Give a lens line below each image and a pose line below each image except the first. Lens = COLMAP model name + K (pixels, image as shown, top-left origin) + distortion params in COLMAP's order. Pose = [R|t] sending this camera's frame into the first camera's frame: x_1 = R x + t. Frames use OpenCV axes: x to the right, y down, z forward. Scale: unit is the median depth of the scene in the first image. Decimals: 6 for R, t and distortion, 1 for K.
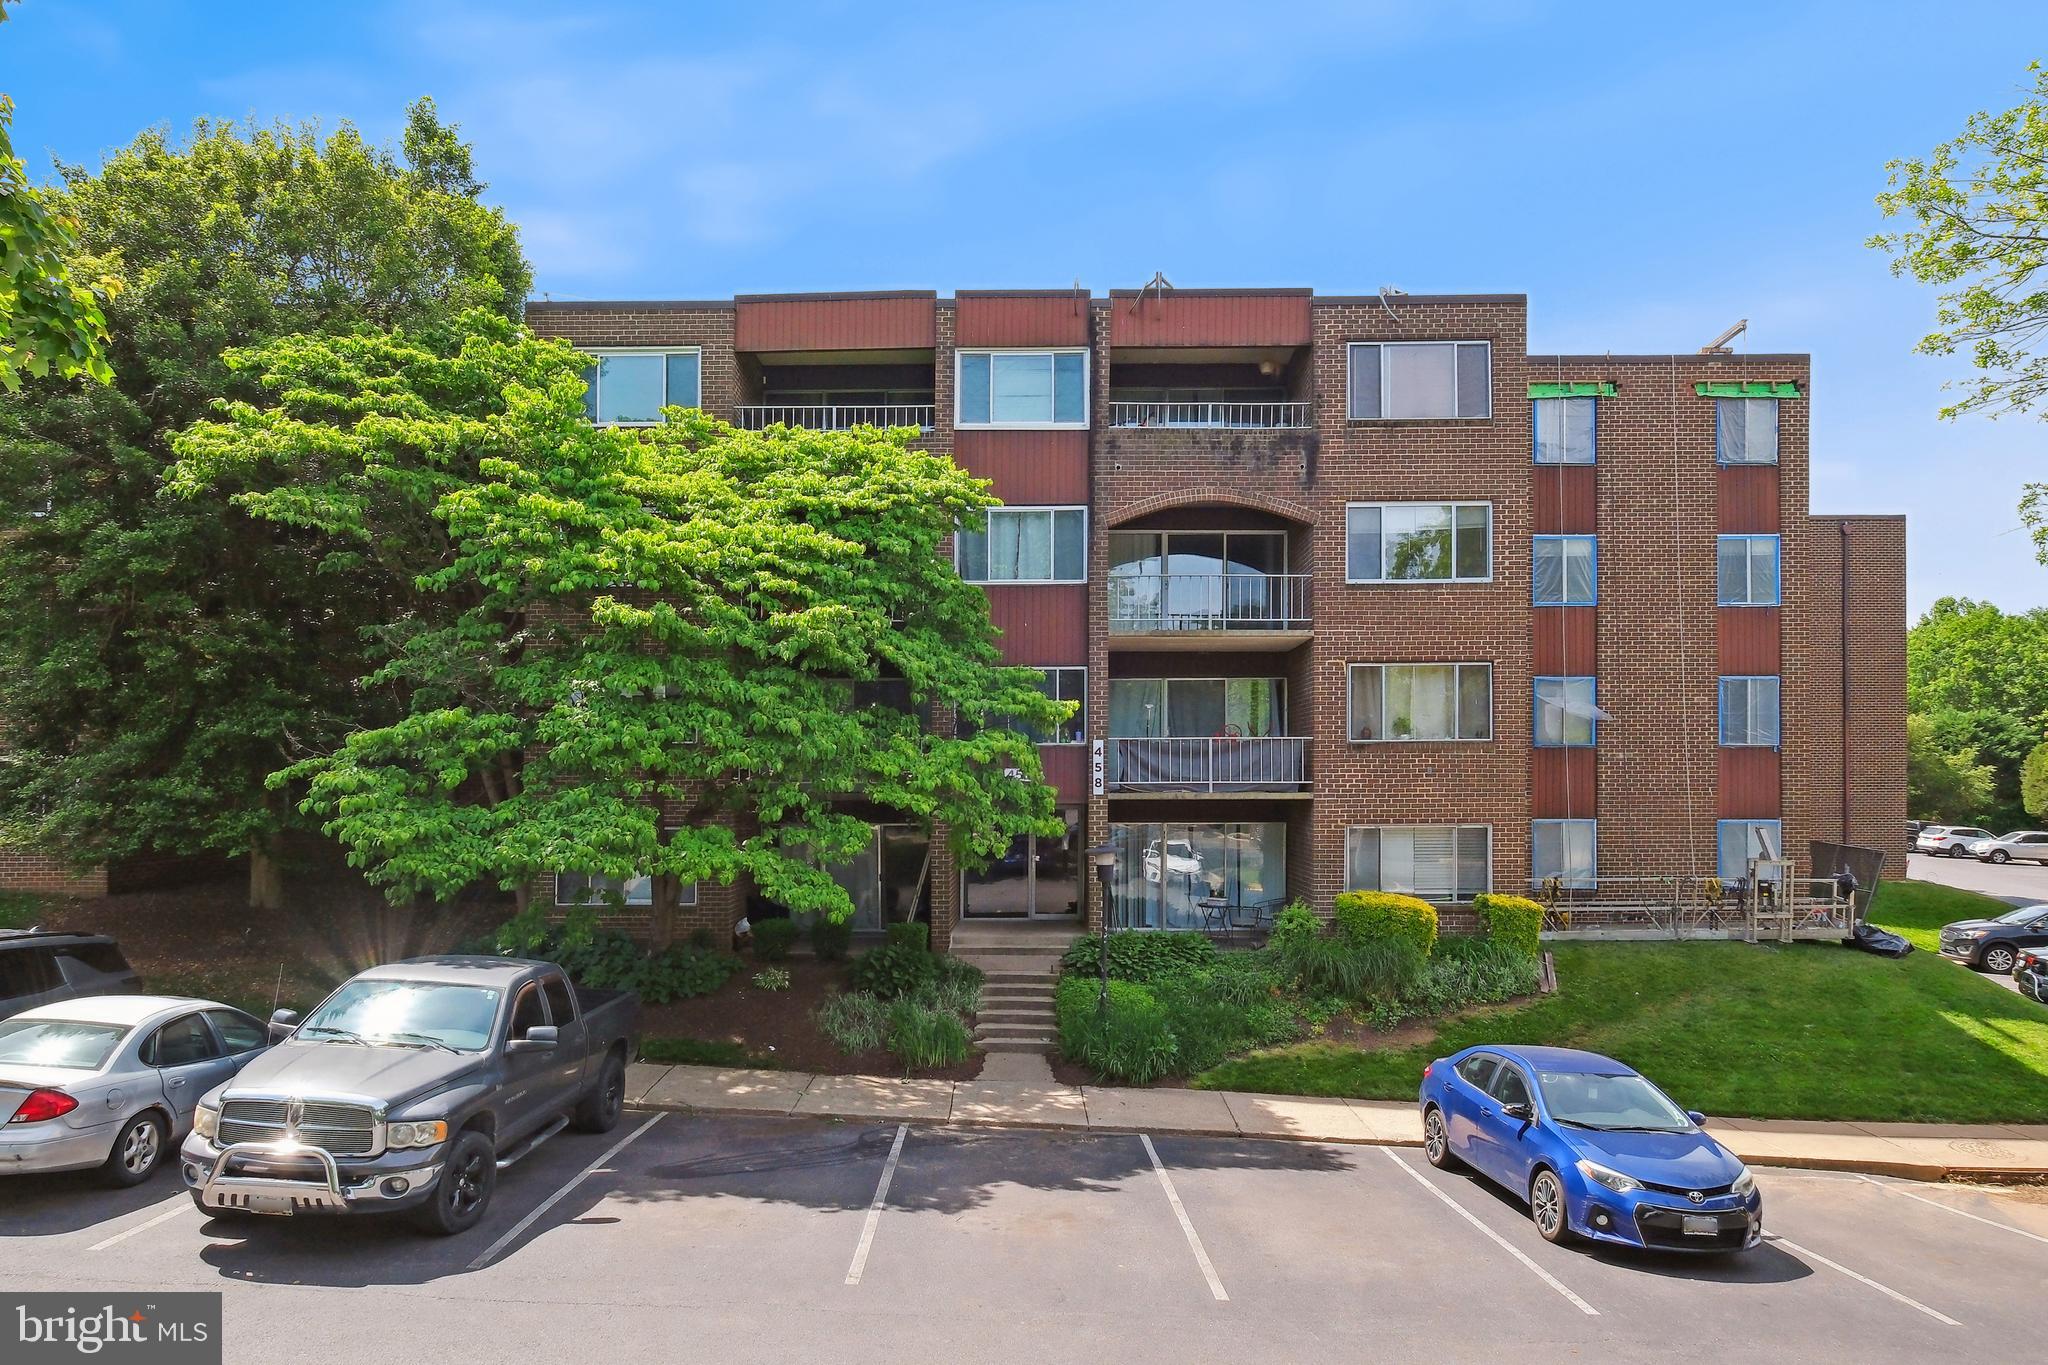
lens RADIAL K [[1166.7, 0, 1023.9], [0, 1166.7, 662.0], [0, 0, 1]] dist [-0.003775, -0.000050]
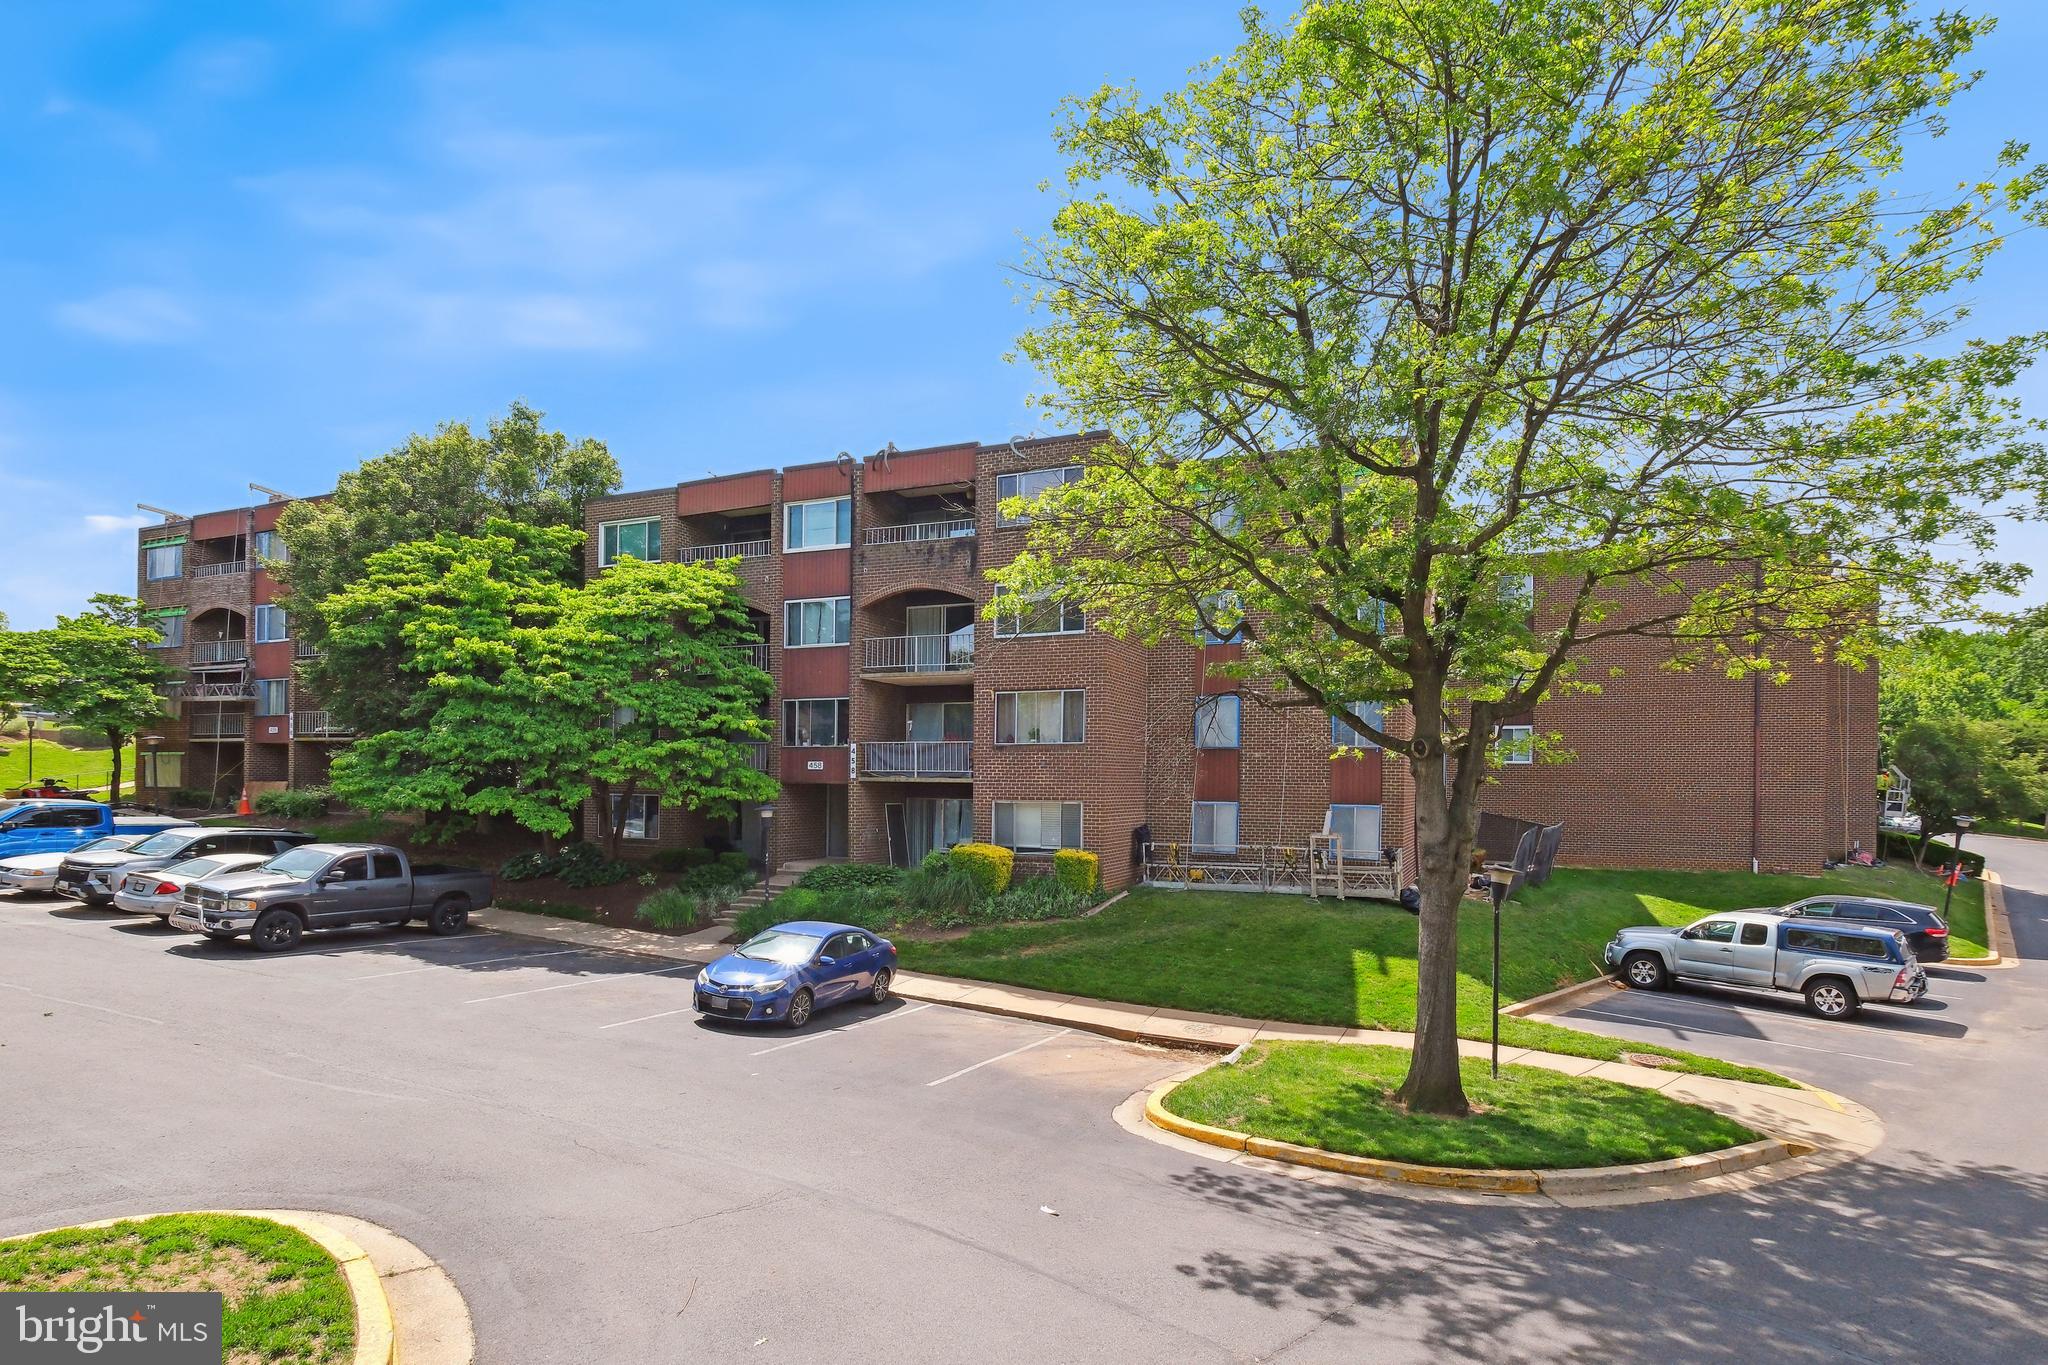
lens RADIAL K [[924.5, 0, 1018.1], [0, 924.5, 688.9], [0, 0, 1]] dist [-0.001752, -0.000189]
pose [[0.935056, -0.024029, -0.353685, 0.711091], [0.025282, 0.999680, -0.001079, -0.000849], [0.353598, -0.007933, 0.935364, -0.093335]]
